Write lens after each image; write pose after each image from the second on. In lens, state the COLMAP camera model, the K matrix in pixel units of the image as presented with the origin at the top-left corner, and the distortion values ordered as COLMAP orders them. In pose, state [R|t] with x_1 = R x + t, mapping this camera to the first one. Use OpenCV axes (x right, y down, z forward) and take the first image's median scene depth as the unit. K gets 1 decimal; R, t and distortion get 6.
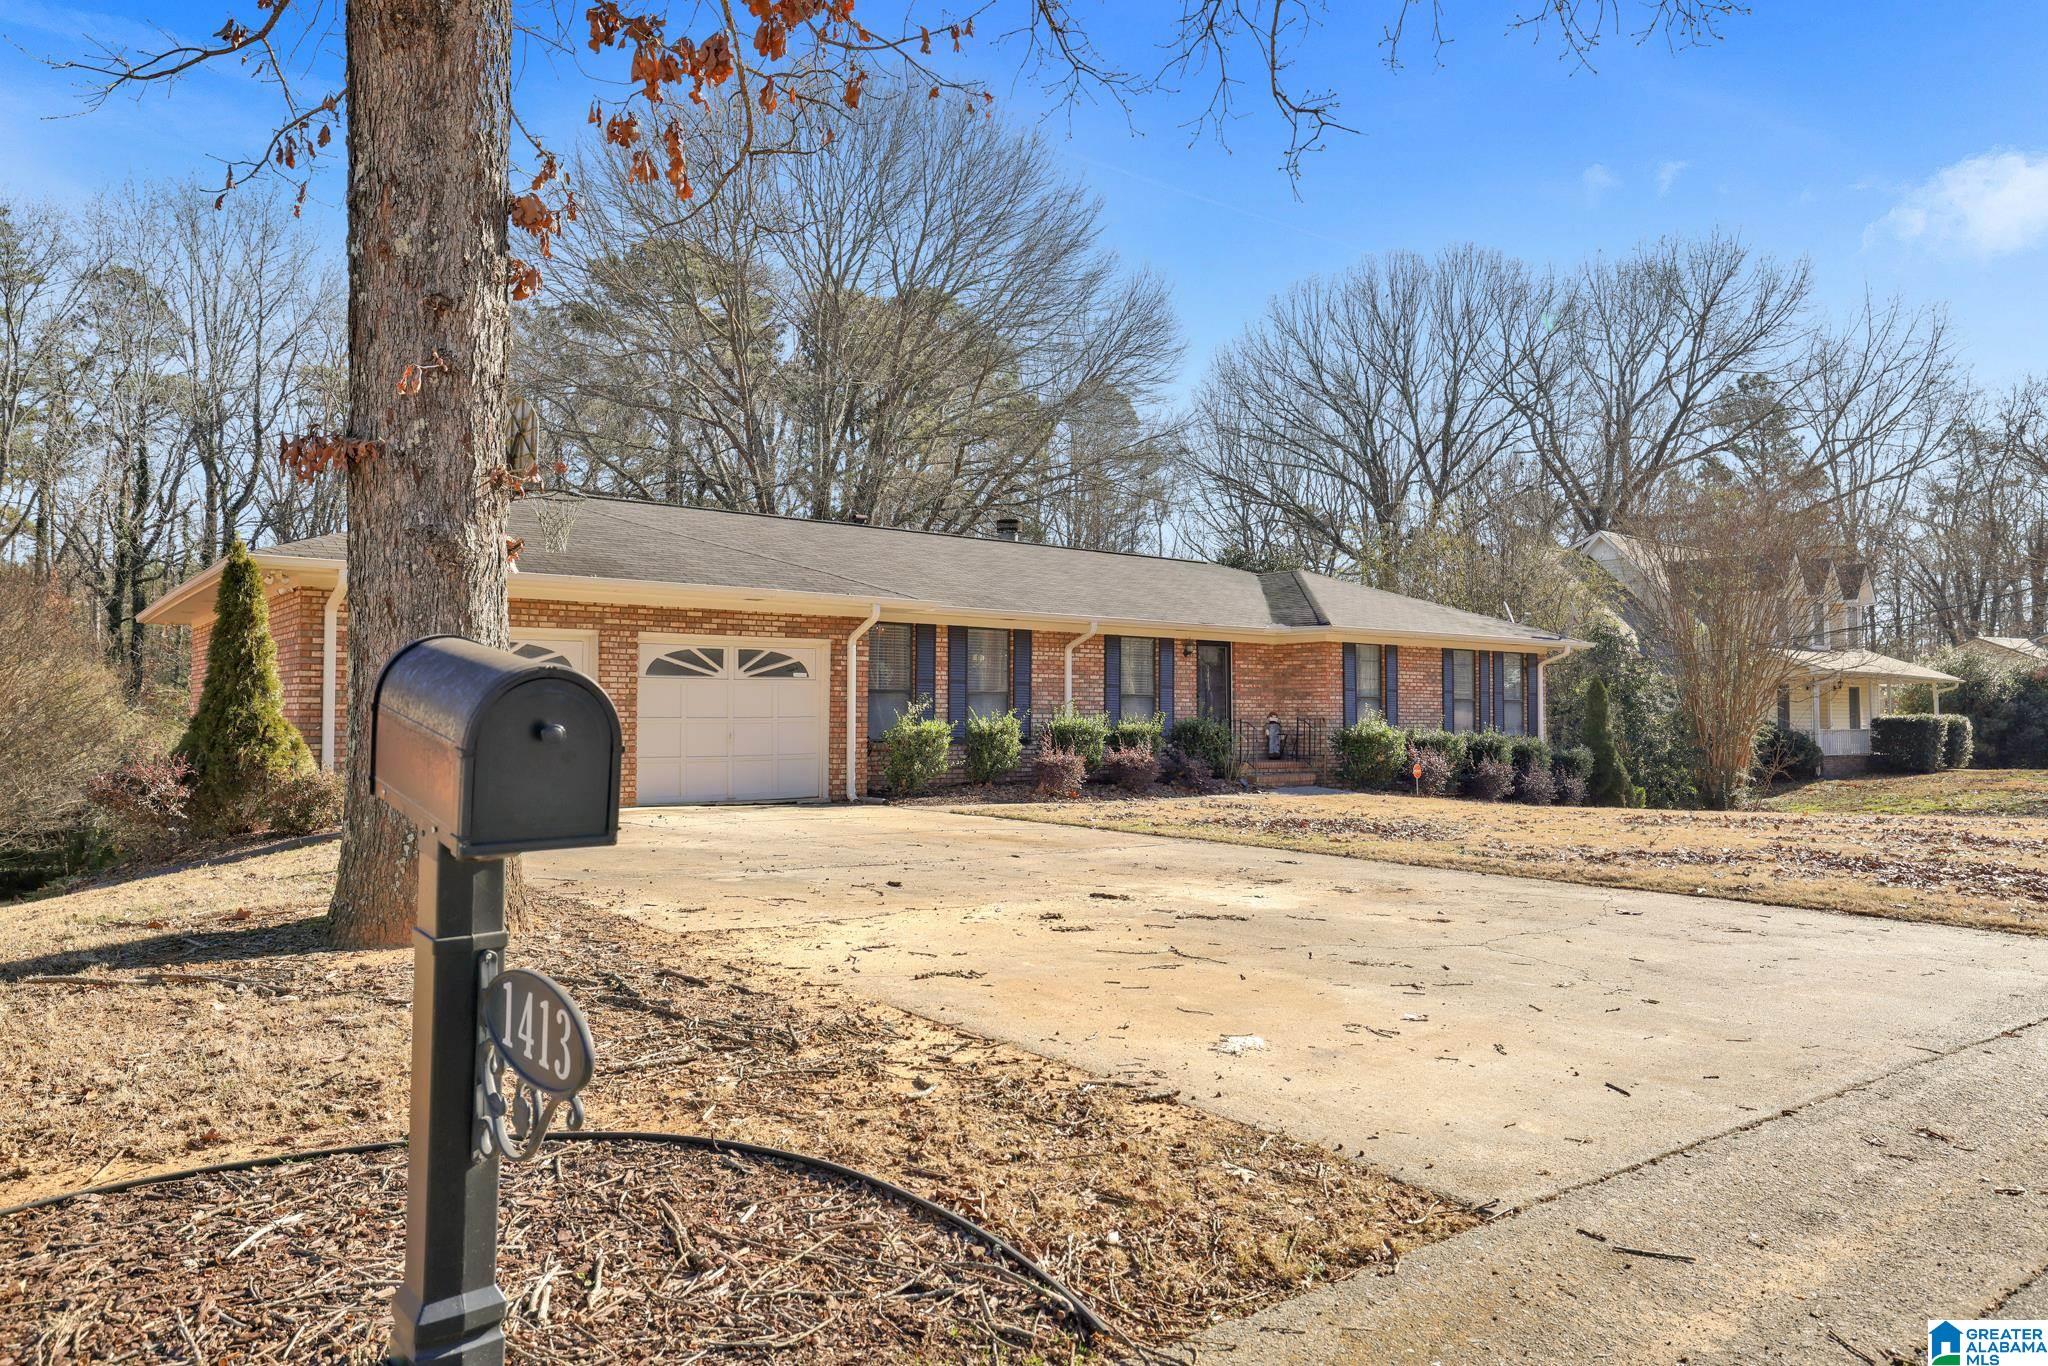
lens RADIAL K [[1365.2, 0, 1024.0], [0, 1365.2, 683.0], [0, 0, 1]] dist [-0.019061, 0.084197]
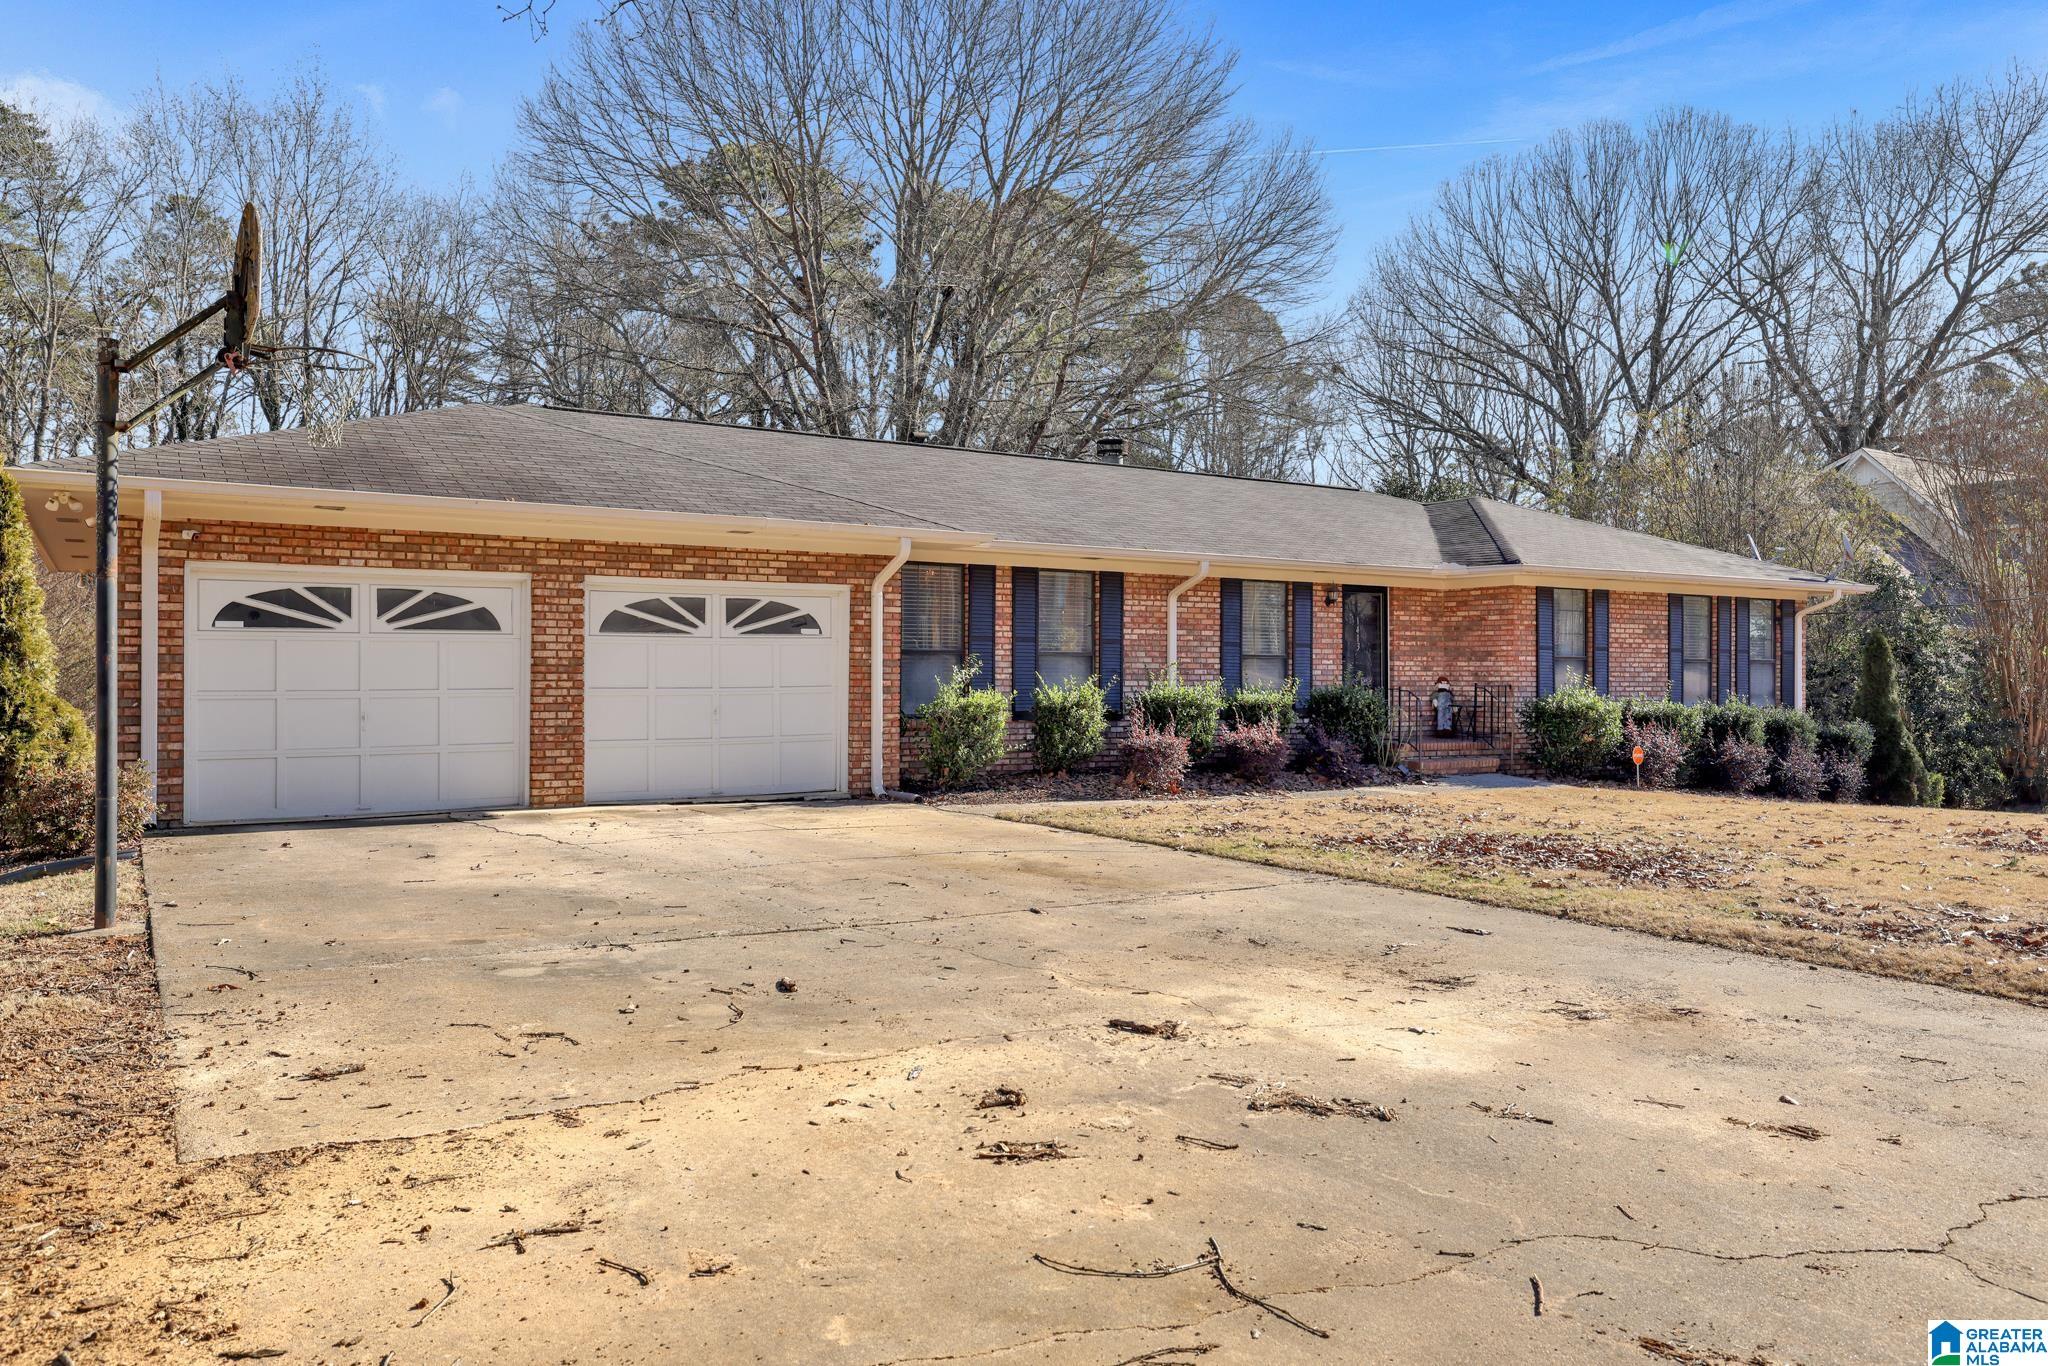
lens RADIAL K [[1468.6, 0, 1024.0], [0, 1468.6, 683.0], [0, 0, 1]] dist [-0.001753, 0.050232]
pose [[0.995325, -0.000560, -0.096584, 0.029195], [0.003423, 0.999559, 0.029487, -0.000825], [0.096525, -0.029679, 0.994888, 0.162817]]
